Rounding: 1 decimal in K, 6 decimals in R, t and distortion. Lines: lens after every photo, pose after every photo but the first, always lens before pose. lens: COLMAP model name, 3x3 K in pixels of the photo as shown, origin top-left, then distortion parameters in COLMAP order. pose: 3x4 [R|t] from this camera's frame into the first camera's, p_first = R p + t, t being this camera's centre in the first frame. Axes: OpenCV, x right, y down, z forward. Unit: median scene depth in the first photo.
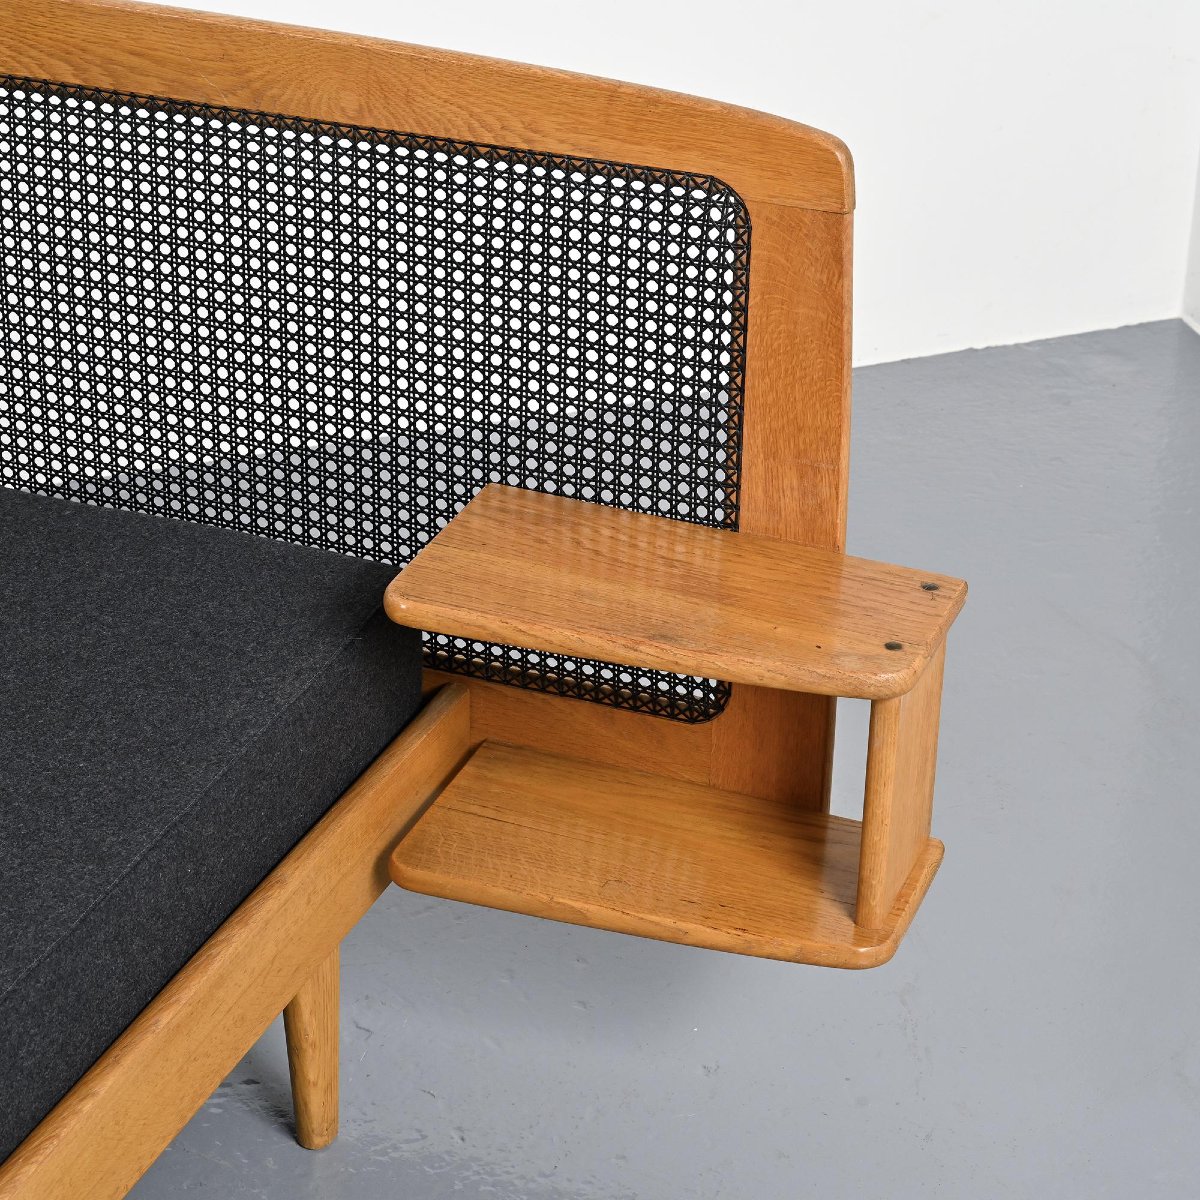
lens RADIAL K [[2797.9, 0, 599.7], [0, 2797.9, 598.8], [0, 0, 1]] dist [0.017410, 0.000000]
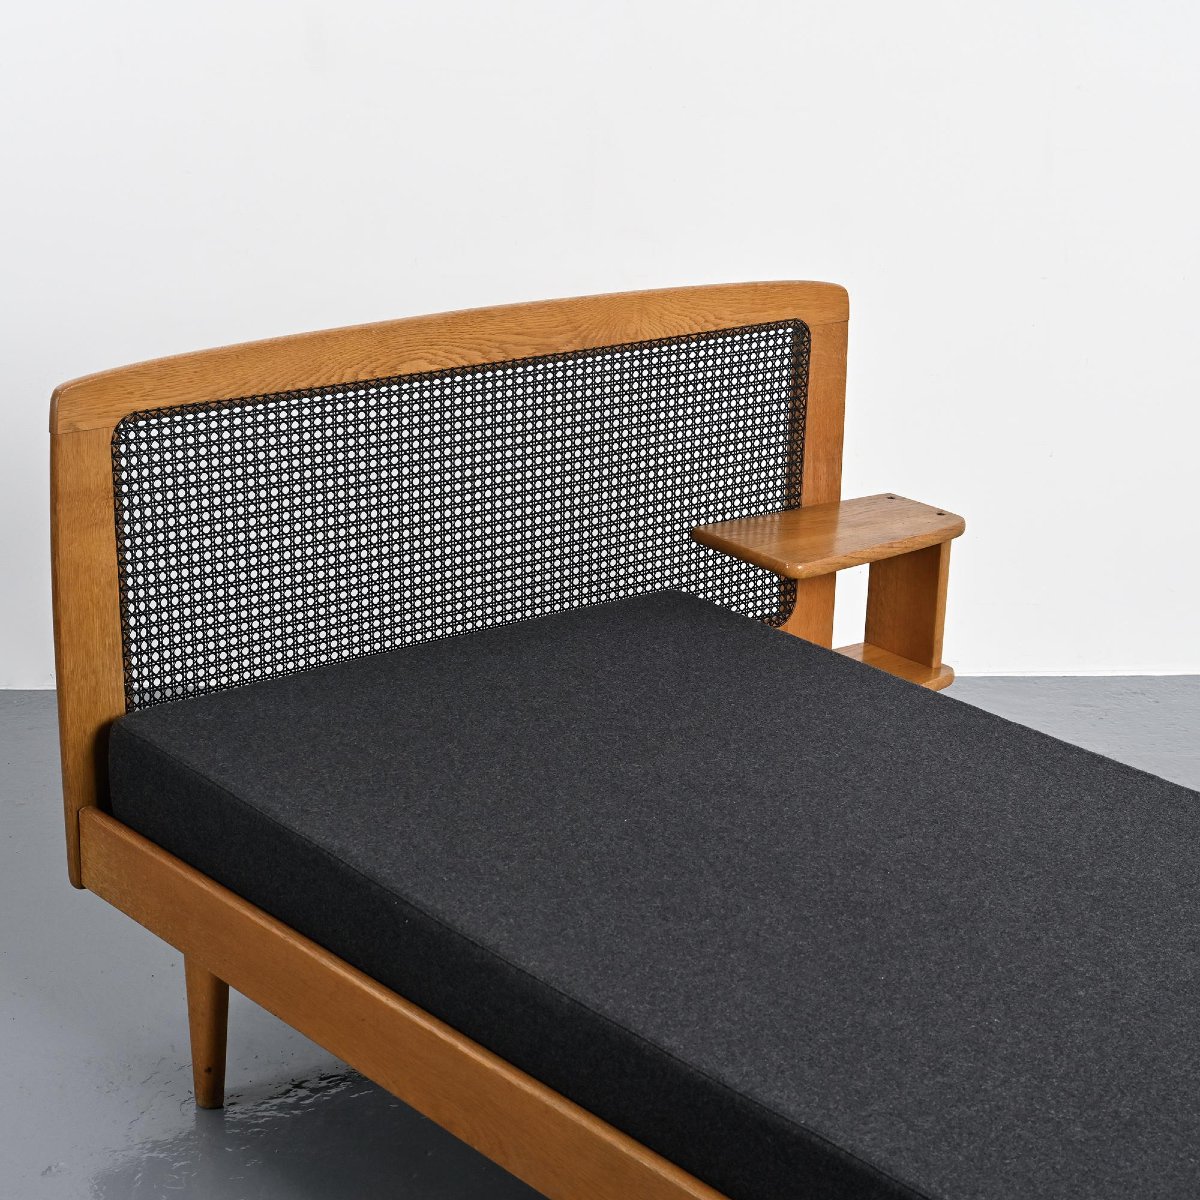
lens RADIAL K [[2682.1, 0, 612.7], [0, 2682.1, 604.7], [0, 0, 1]] dist [0.054443, 0.000000]
pose [[0.479774, -0.269014, 0.835134, -1.574409], [0.375058, 0.923370, 0.081970, -0.163142], [-0.793189, 0.273897, 0.543905, 0.142627]]
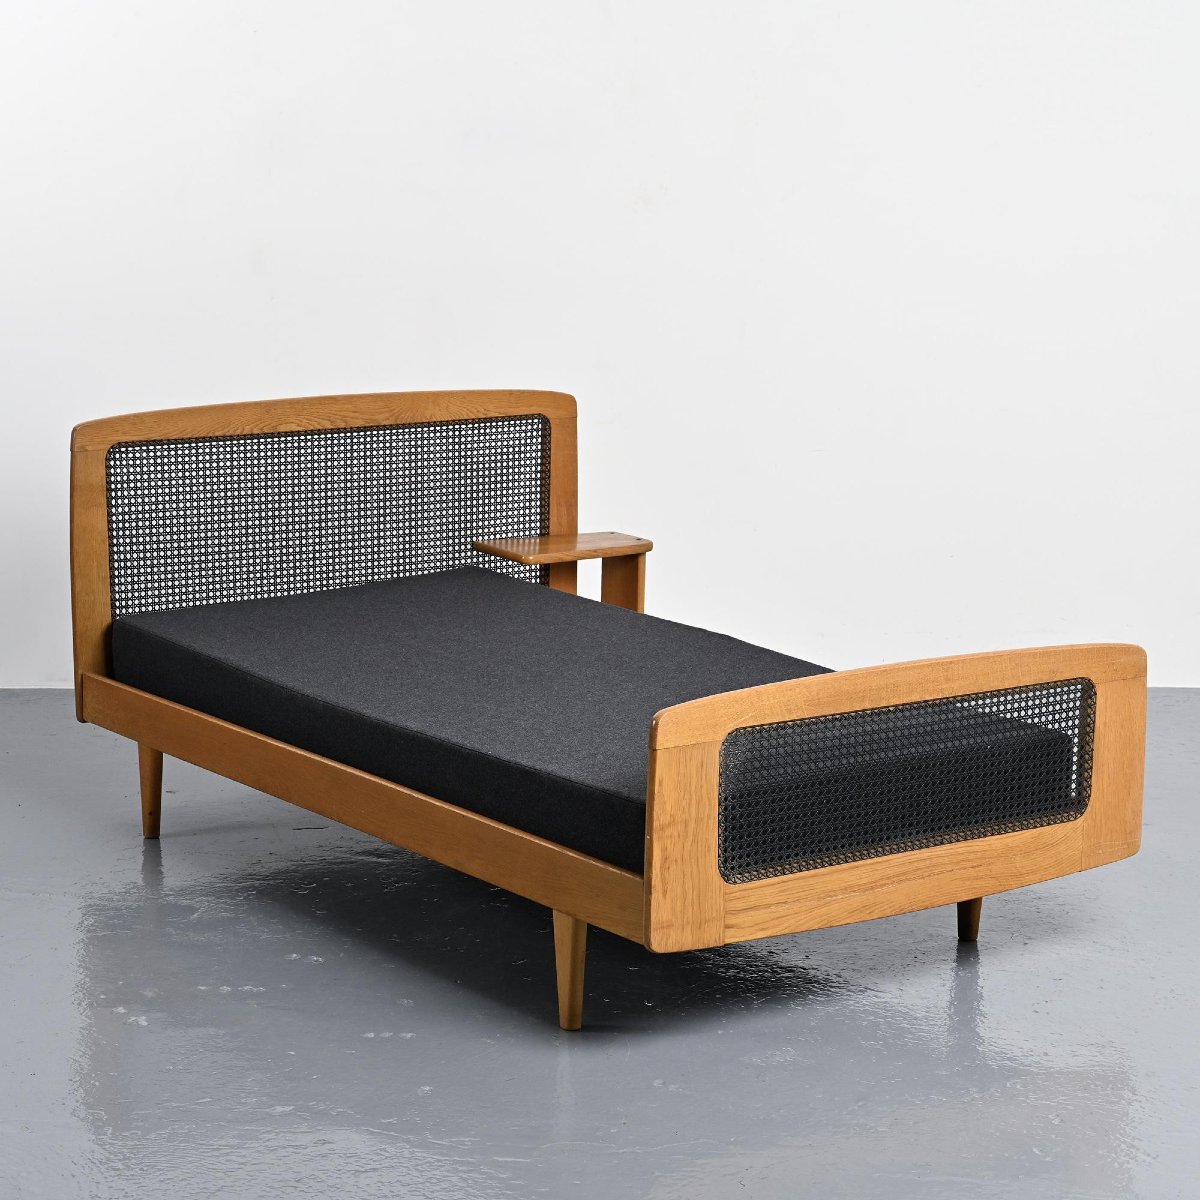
lens RADIAL K [[2947.7, 0, 589.9], [0, 2947.7, 595.9], [0, 0, 1]] dist [0.013804, 0.000000]
pose [[0.532784, -0.159668, 0.831052, -2.603040], [0.373883, 0.925408, -0.061899, 0.251761], [-0.759179, 0.343695, 0.552739, -0.757275]]
